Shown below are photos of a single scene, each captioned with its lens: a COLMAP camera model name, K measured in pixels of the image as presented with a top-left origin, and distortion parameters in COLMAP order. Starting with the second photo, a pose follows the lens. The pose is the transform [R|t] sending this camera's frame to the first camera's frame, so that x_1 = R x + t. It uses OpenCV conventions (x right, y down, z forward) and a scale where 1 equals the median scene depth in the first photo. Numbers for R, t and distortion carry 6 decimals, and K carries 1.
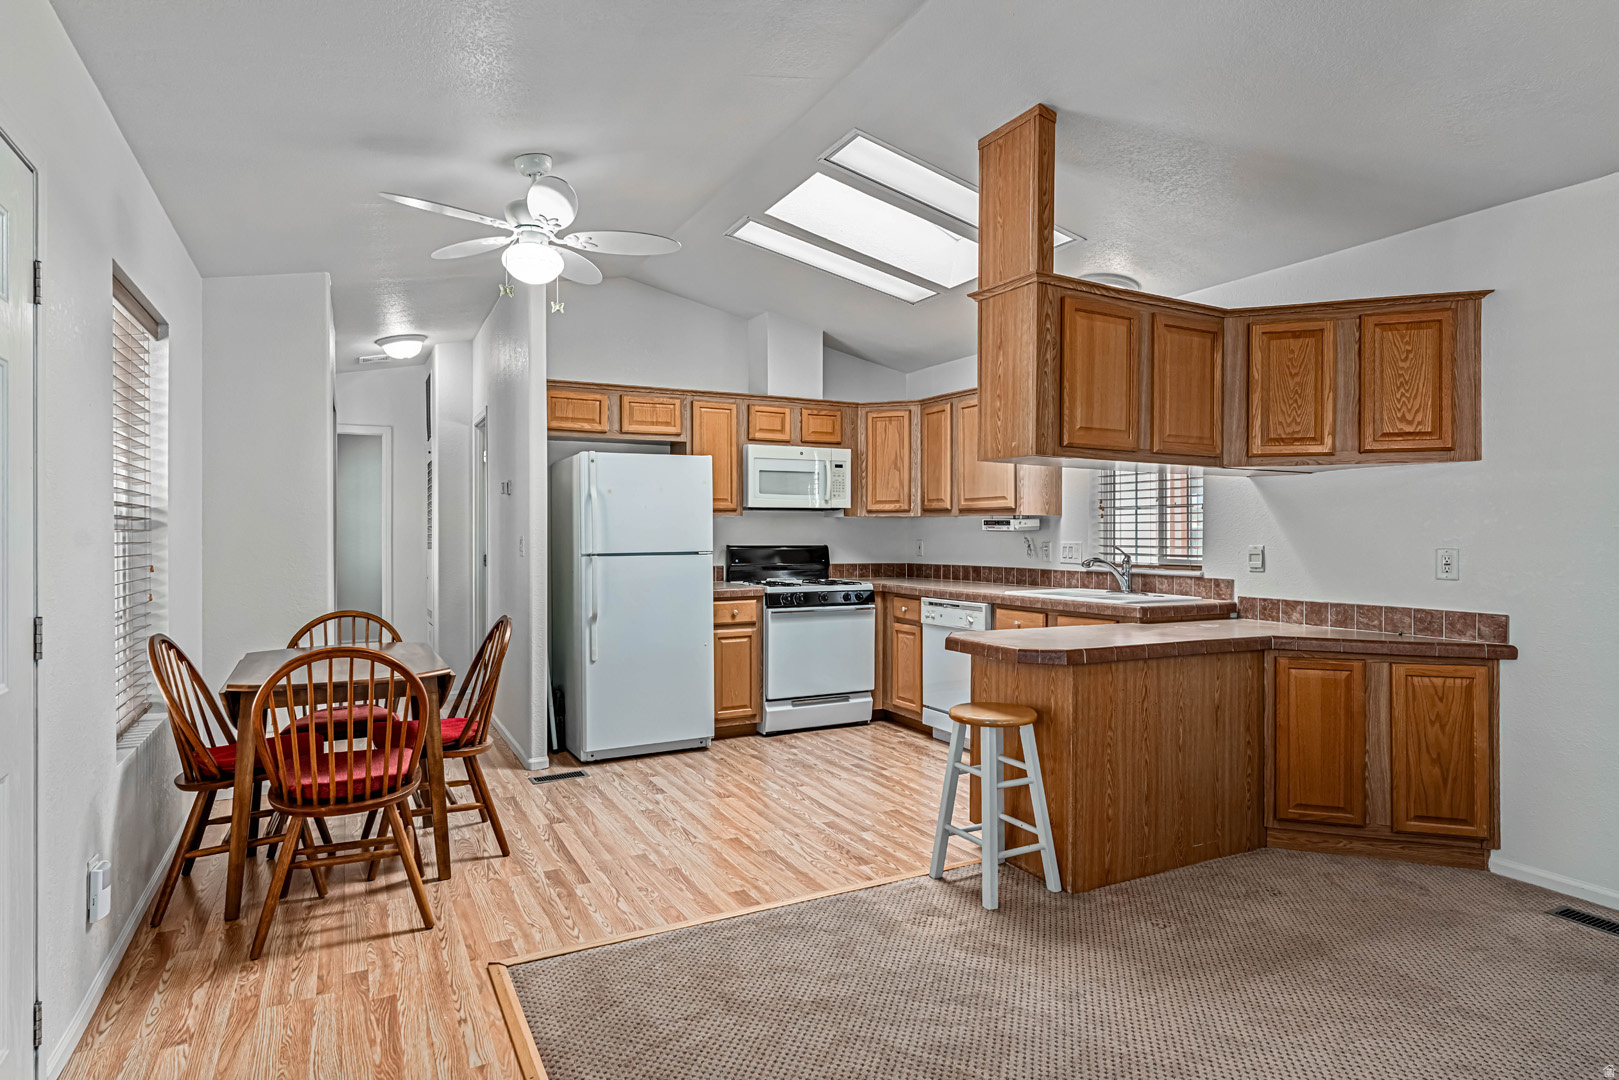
lens RADIAL K [[873.2, 0, 803.5], [0, 873.2, 532.7], [0, 0, 1]] dist [0.005102, 0.002048]
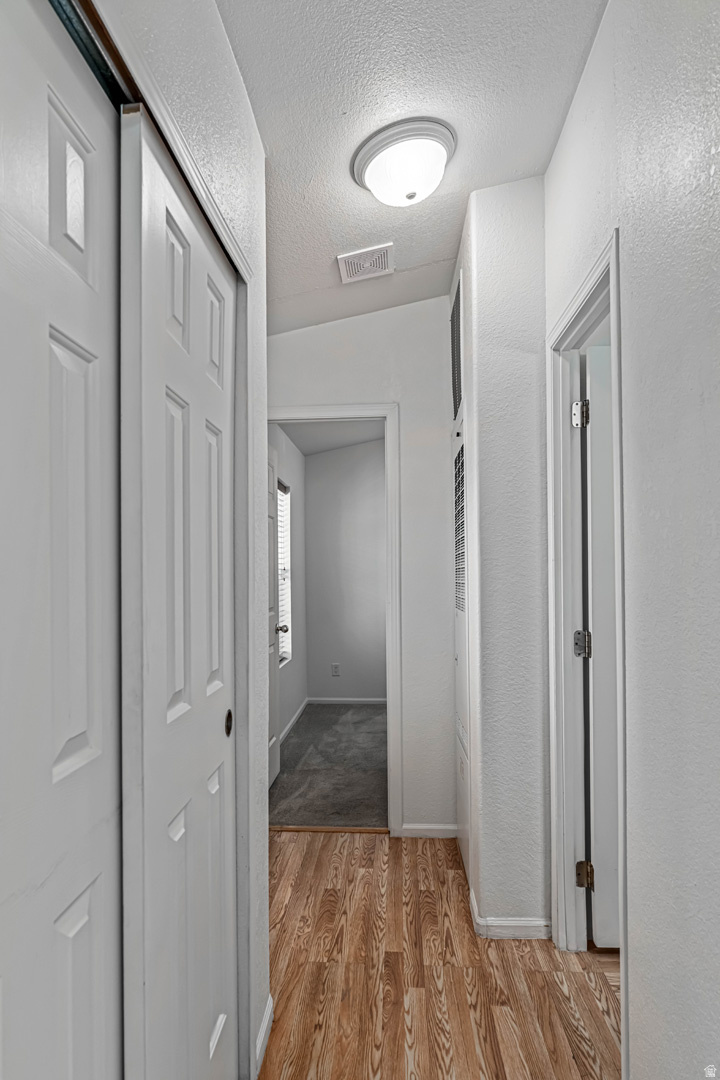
lens RADIAL K [[650.3, 0, 352.4], [0, 650.3, 563.8], [0, 0, 1]] dist [-0.000888, 0.002035]
pose [[0.852819, -0.012745, -0.522051, -0.369860], [0.008392, 0.999908, -0.010701, -0.009050], [0.522139, 0.004745, 0.852847, 0.838514]]
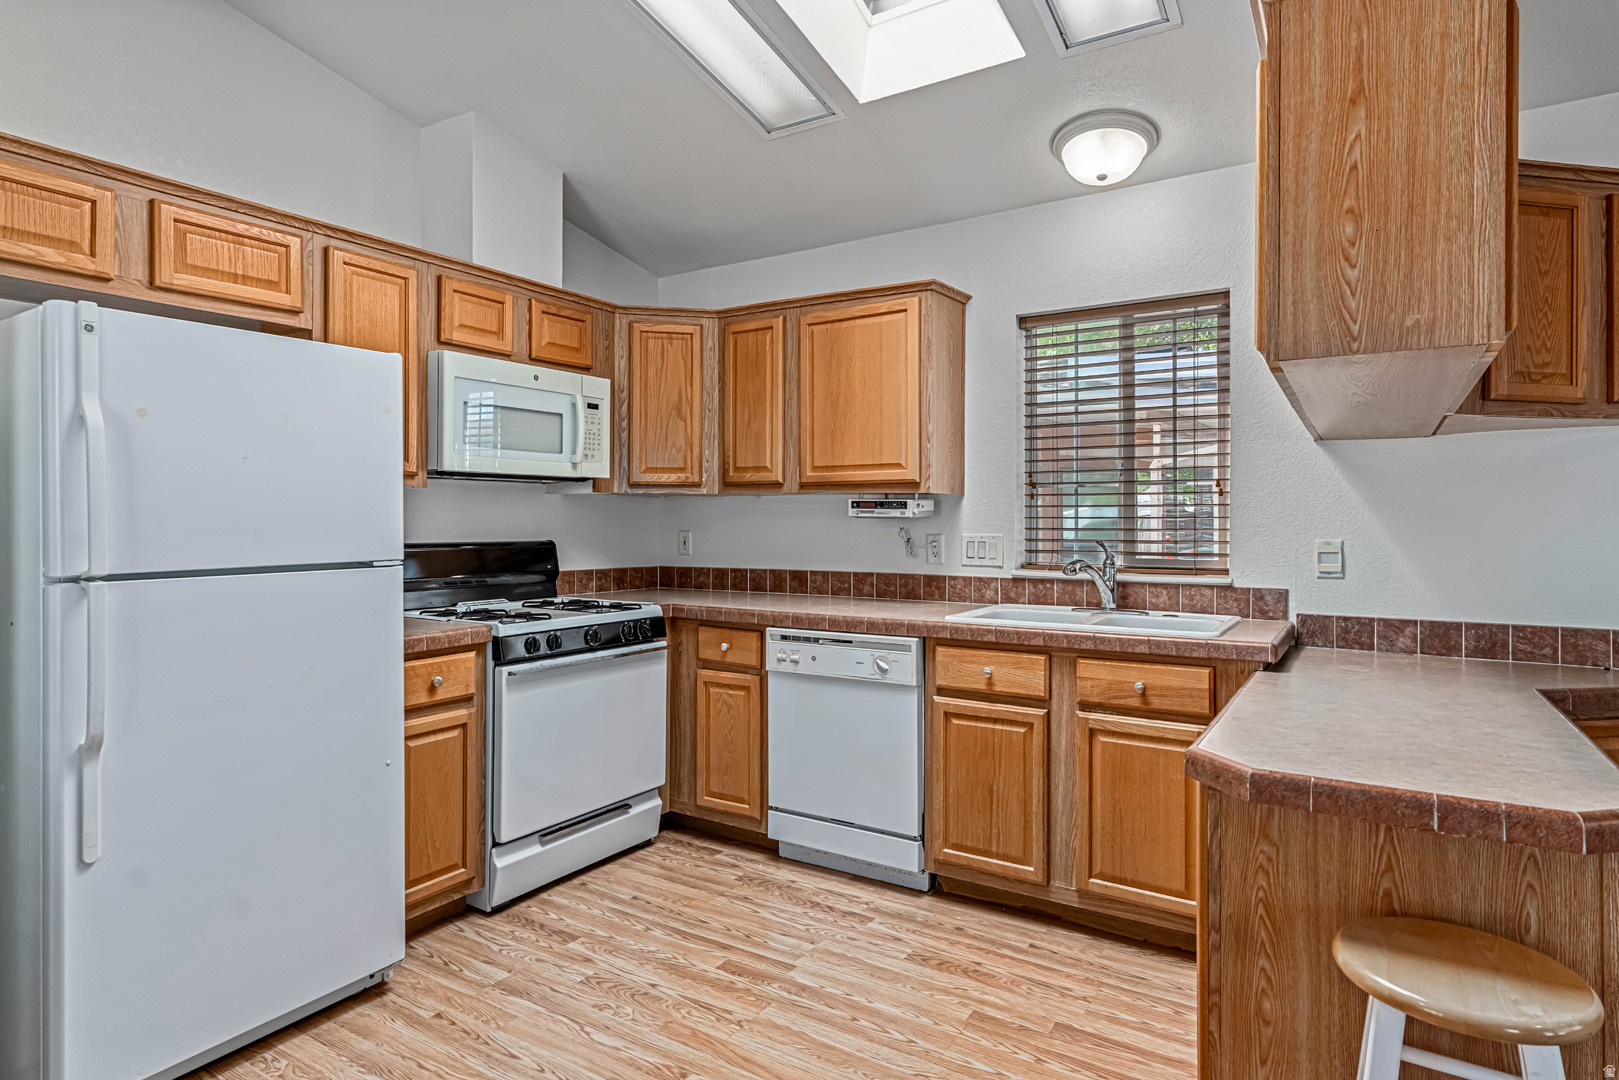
lens RADIAL K [[885.8, 0, 806.5], [0, 885.8, 514.2], [0, 0, 1]] dist [0.001789, 0.000610]
pose [[0.868403, 0.004774, 0.495836, -0.146470], [-0.002105, 0.999980, -0.005941, -0.000500], [-0.495855, 0.004116, 0.868396, 0.465903]]
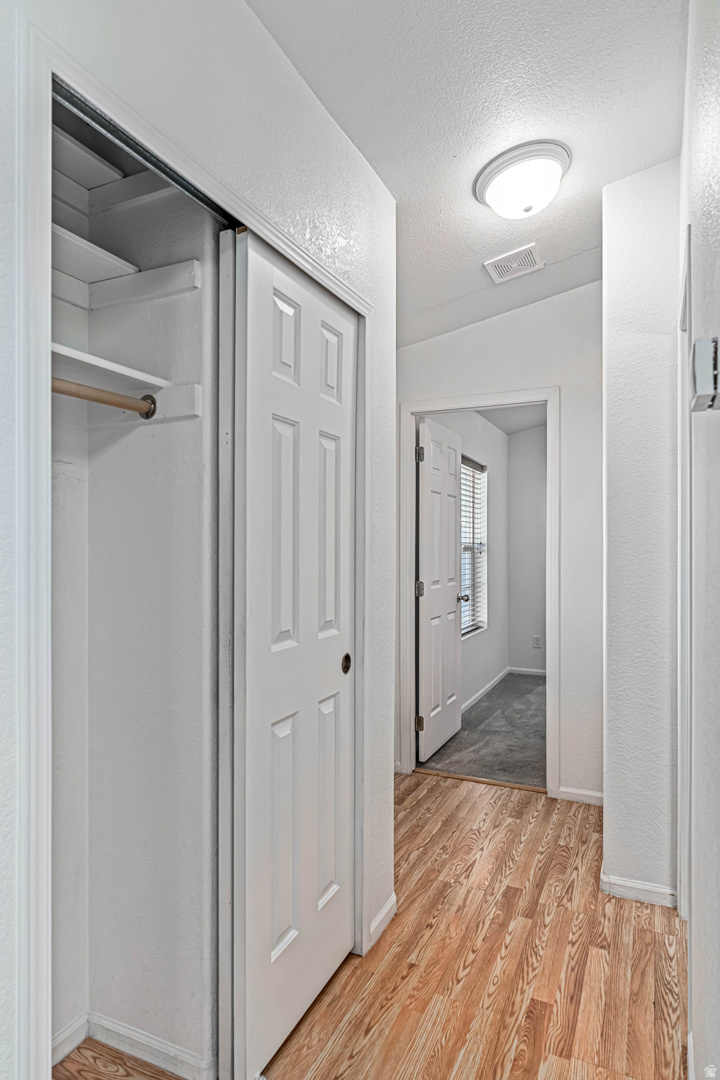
lens RADIAL K [[641.6, 0, 356.5], [0, 641.6, 542.1], [0, 0, 1]] dist [0.001541, 0.001067]
pose [[0.606745, -0.002222, -0.794893, -0.268337], [-0.001981, 0.999989, -0.004307, -0.009554], [0.794894, 0.004188, 0.606734, 0.838868]]
